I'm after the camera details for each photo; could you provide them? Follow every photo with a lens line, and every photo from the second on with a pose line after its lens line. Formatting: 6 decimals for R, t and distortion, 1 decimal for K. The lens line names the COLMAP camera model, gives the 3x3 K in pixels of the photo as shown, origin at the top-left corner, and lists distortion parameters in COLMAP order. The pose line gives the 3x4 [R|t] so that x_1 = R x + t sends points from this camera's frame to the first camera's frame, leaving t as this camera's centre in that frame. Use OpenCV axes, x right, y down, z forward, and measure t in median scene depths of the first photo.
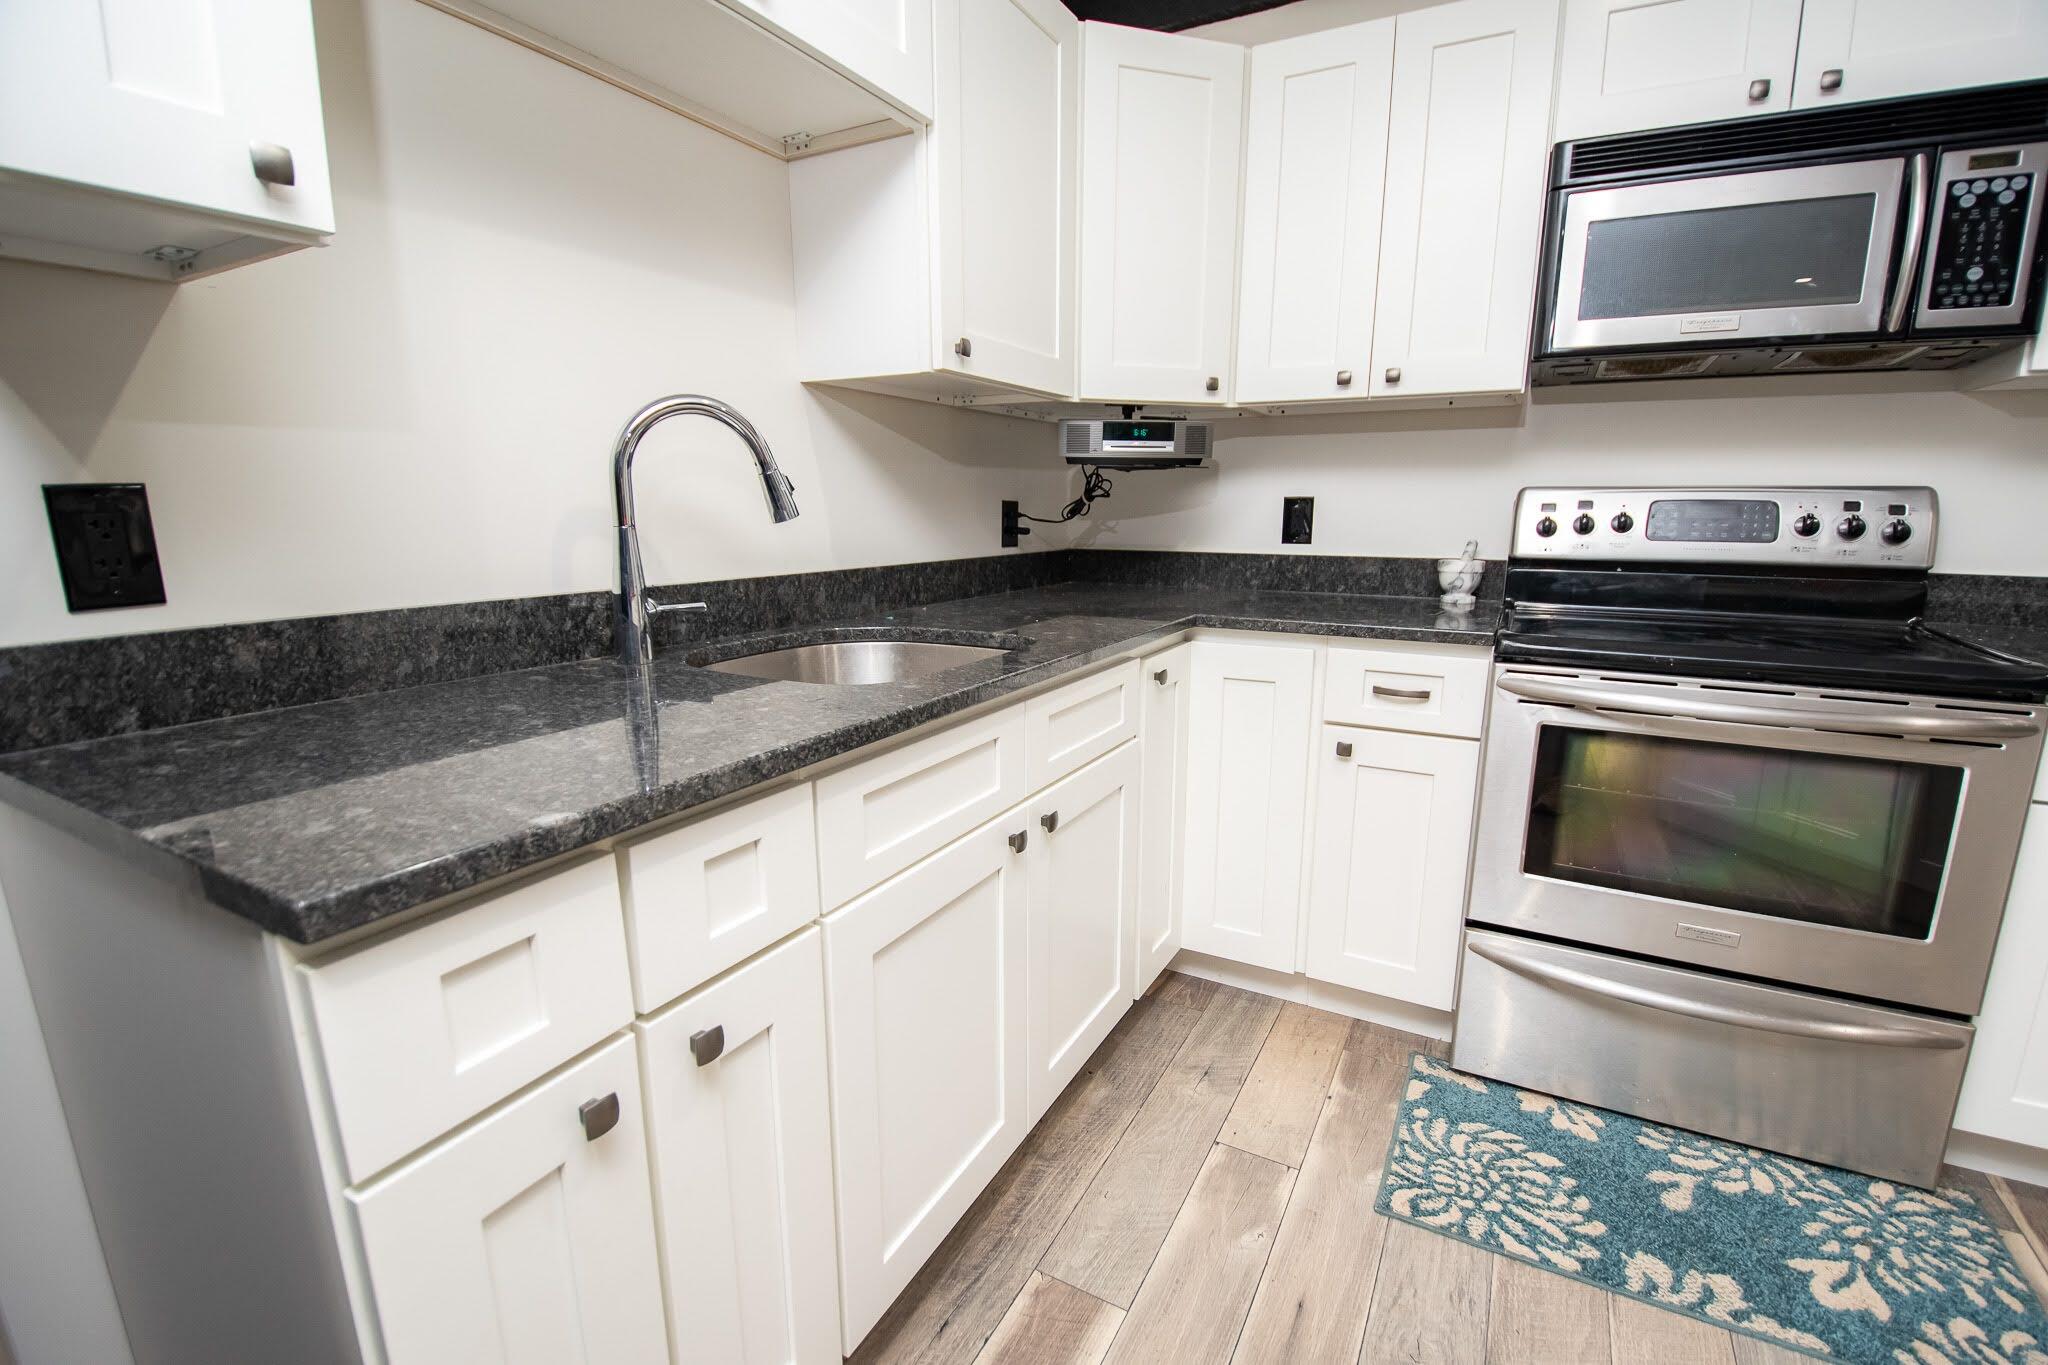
lens RADIAL K [[895.9, 0, 1033.3], [0, 895.9, 691.0], [0, 0, 1]] dist [0.017187, -0.023919]
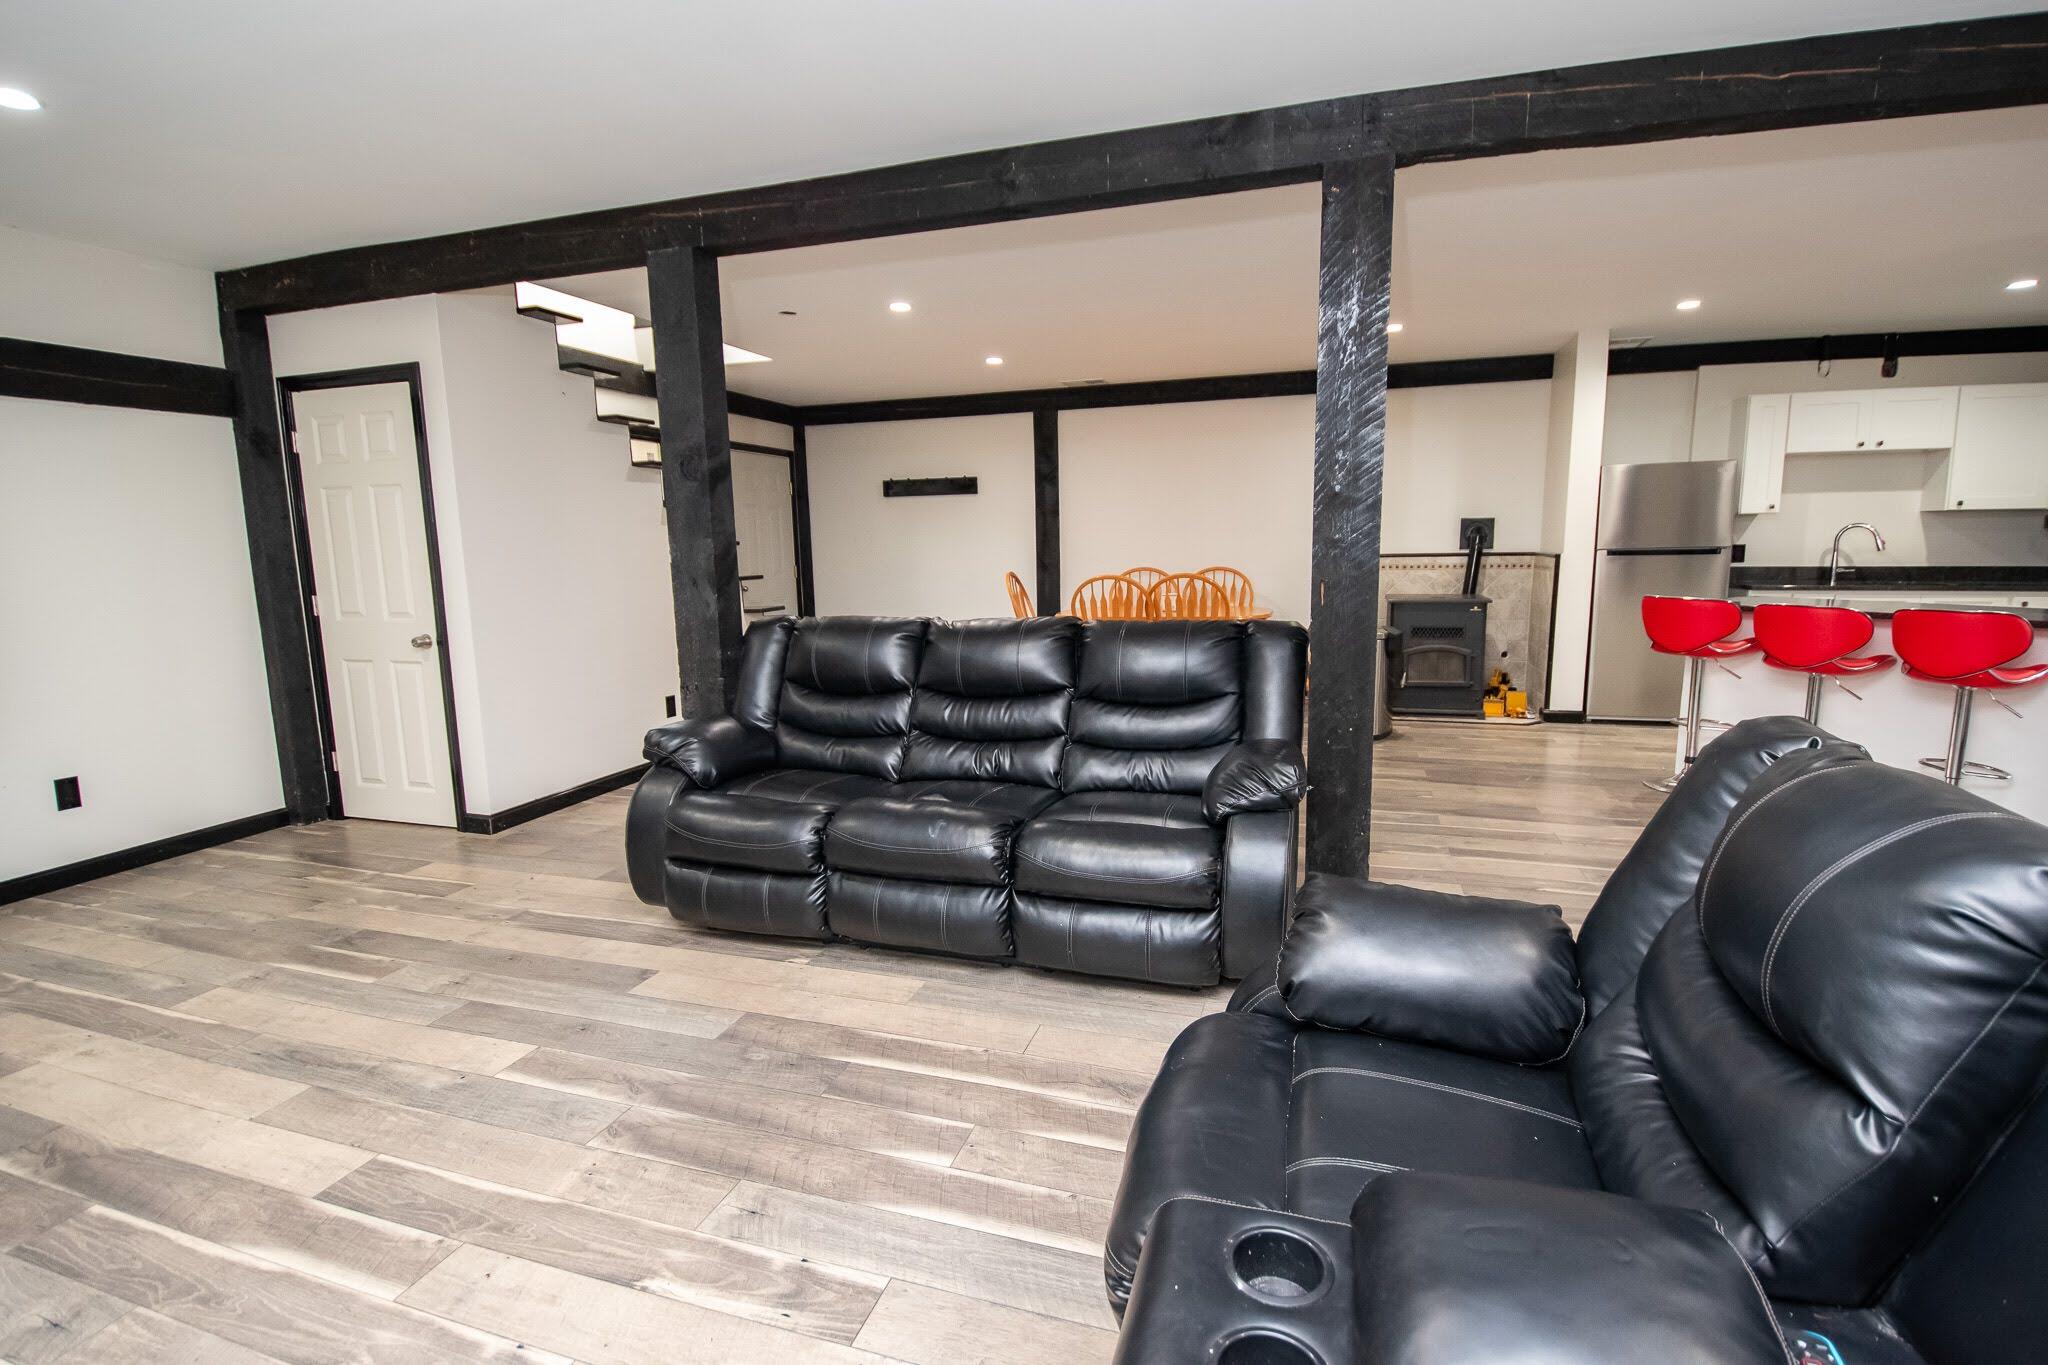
lens RADIAL K [[953.6, 0, 1030.8], [0, 953.6, 694.1], [0, 0, 1]] dist [0.027457, -0.032260]
pose [[0.194102, 0.150694, -0.969338, 2.794345], [-0.180665, 0.976720, 0.115665, 0.546262], [0.964202, 0.152674, 0.216809, -3.047586]]
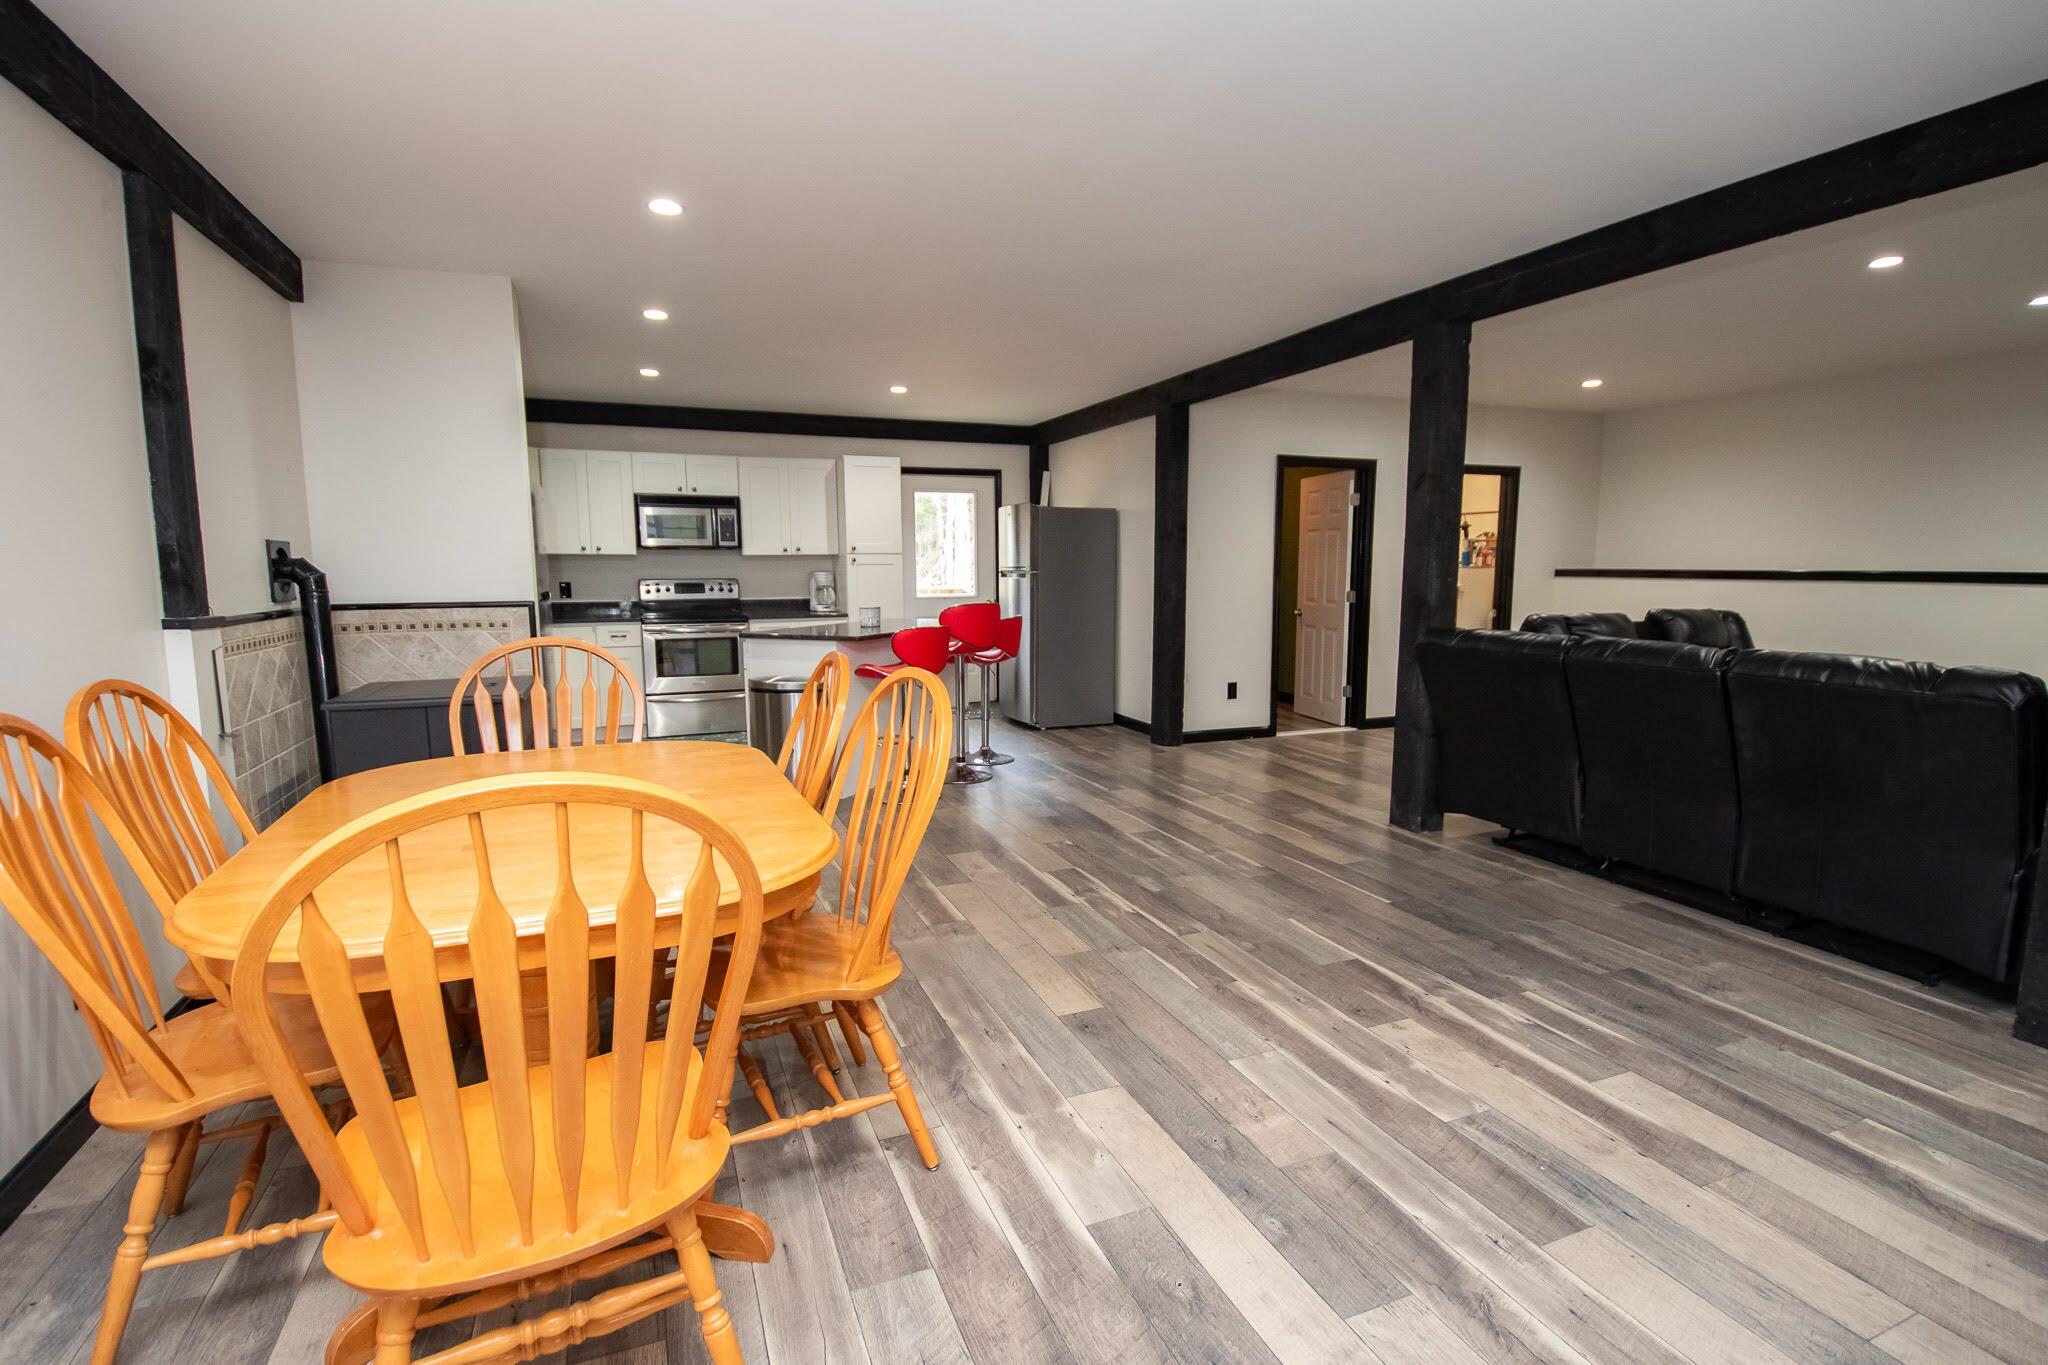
lens RADIAL K [[938.7, 0, 1035.5], [0, 938.7, 692.0], [0, 0, 1]] dist [0.020378, -0.028881]
pose [[0.613915, -0.106807, 0.782113, -1.681406], [0.164578, 0.986349, 0.005513, 0.516316], [-0.772025, 0.125334, 0.623112, -2.857602]]
